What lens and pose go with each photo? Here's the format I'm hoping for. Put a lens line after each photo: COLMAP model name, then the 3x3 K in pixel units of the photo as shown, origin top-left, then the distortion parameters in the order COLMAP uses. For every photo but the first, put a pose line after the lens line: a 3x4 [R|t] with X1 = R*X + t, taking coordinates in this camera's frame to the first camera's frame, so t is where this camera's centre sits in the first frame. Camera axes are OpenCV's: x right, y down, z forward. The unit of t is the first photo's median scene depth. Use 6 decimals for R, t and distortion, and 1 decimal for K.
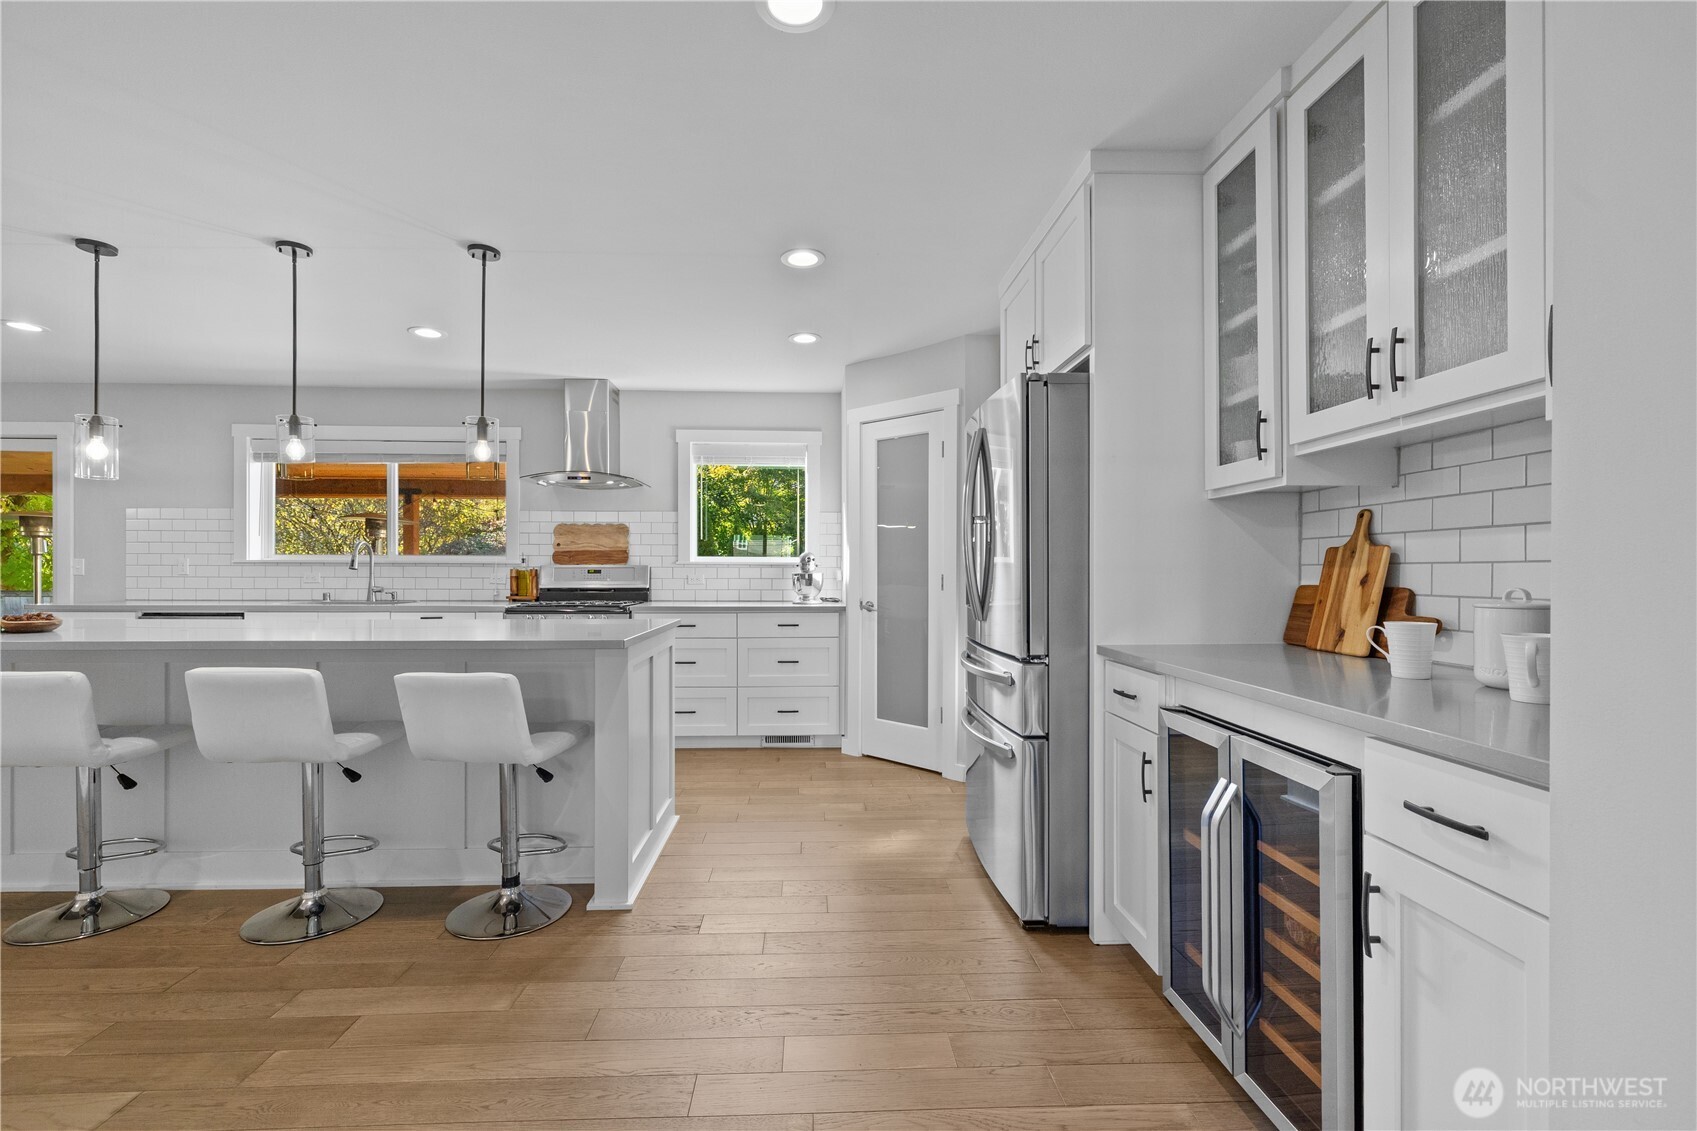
lens RADIAL K [[719.4, 0, 841.8], [0, 719.4, 567.8], [0, 0, 1]] dist [0.001769, 0.000963]
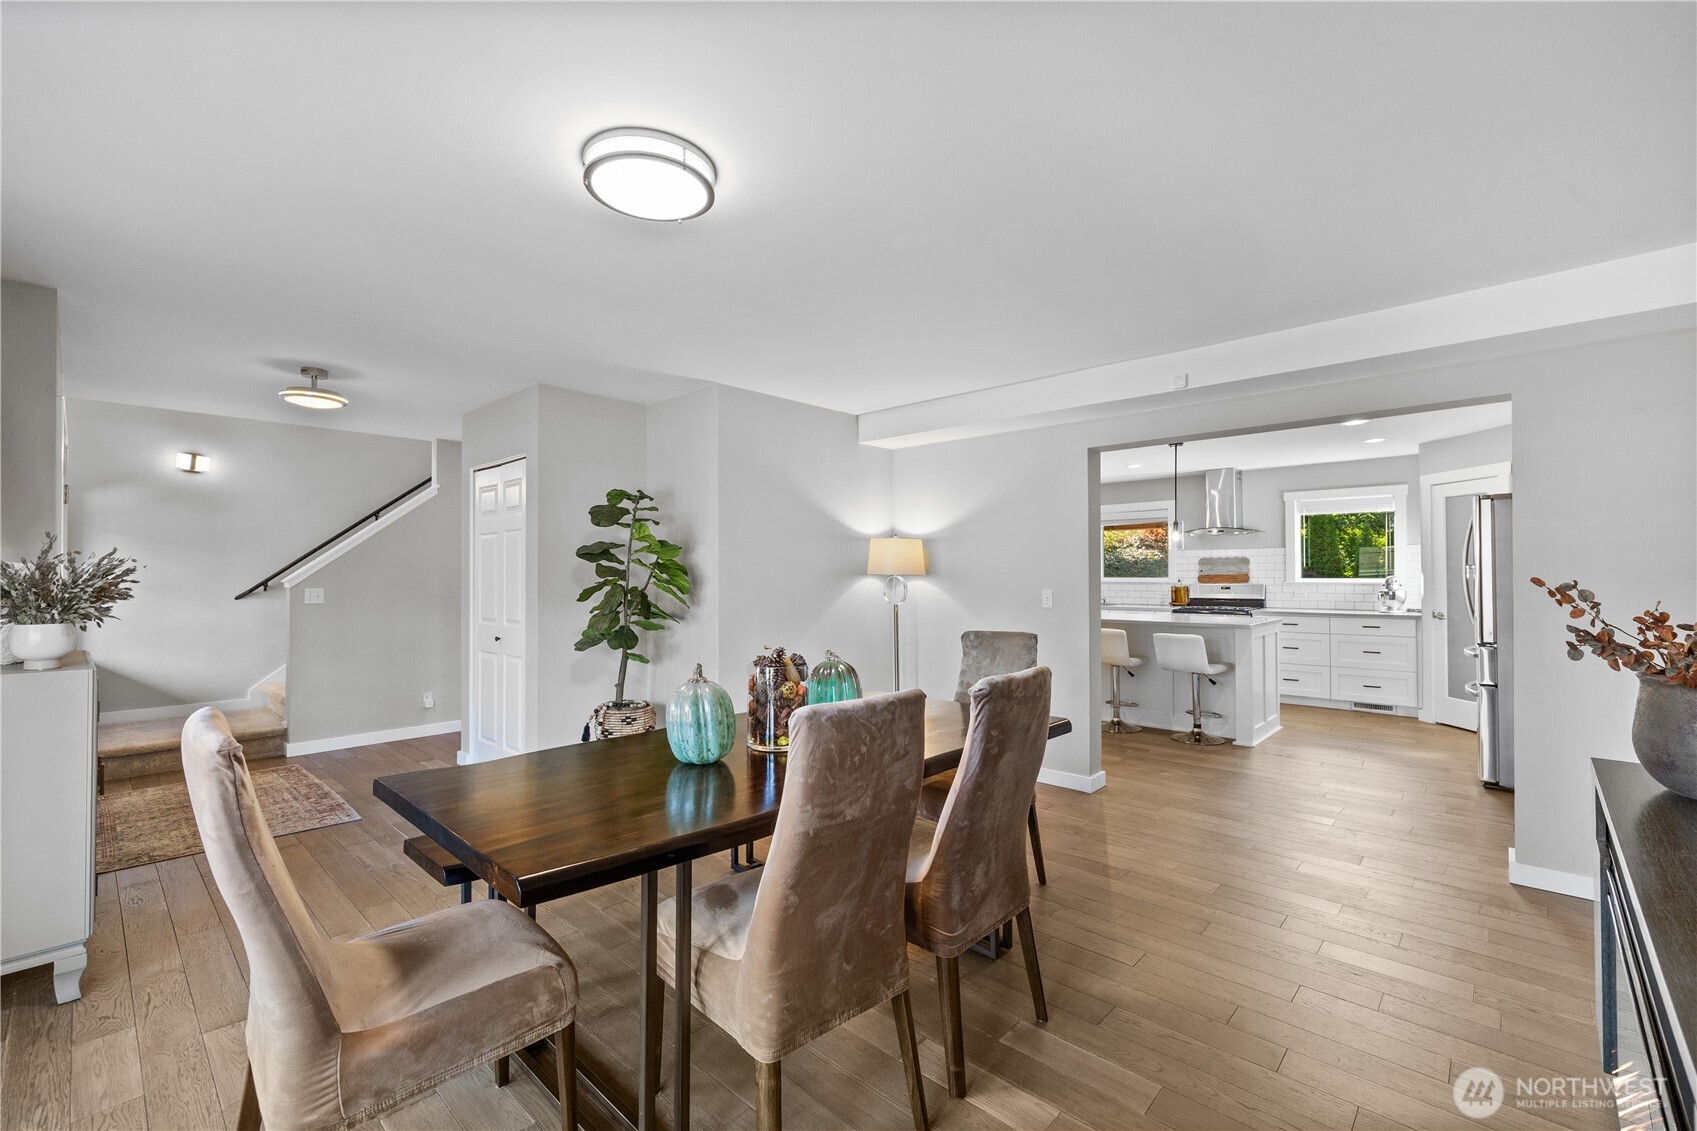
lens RADIAL K [[719.4, 0, 843.6], [0, 719.4, 569.6], [0, 0, 1]] dist [0.001769, 0.000963]
pose [[0.699138, -0.008984, -0.714930, 0.209326], [0.008613, 0.999954, -0.004143, -0.037456], [0.714935, -0.003261, 0.699184, -0.737560]]
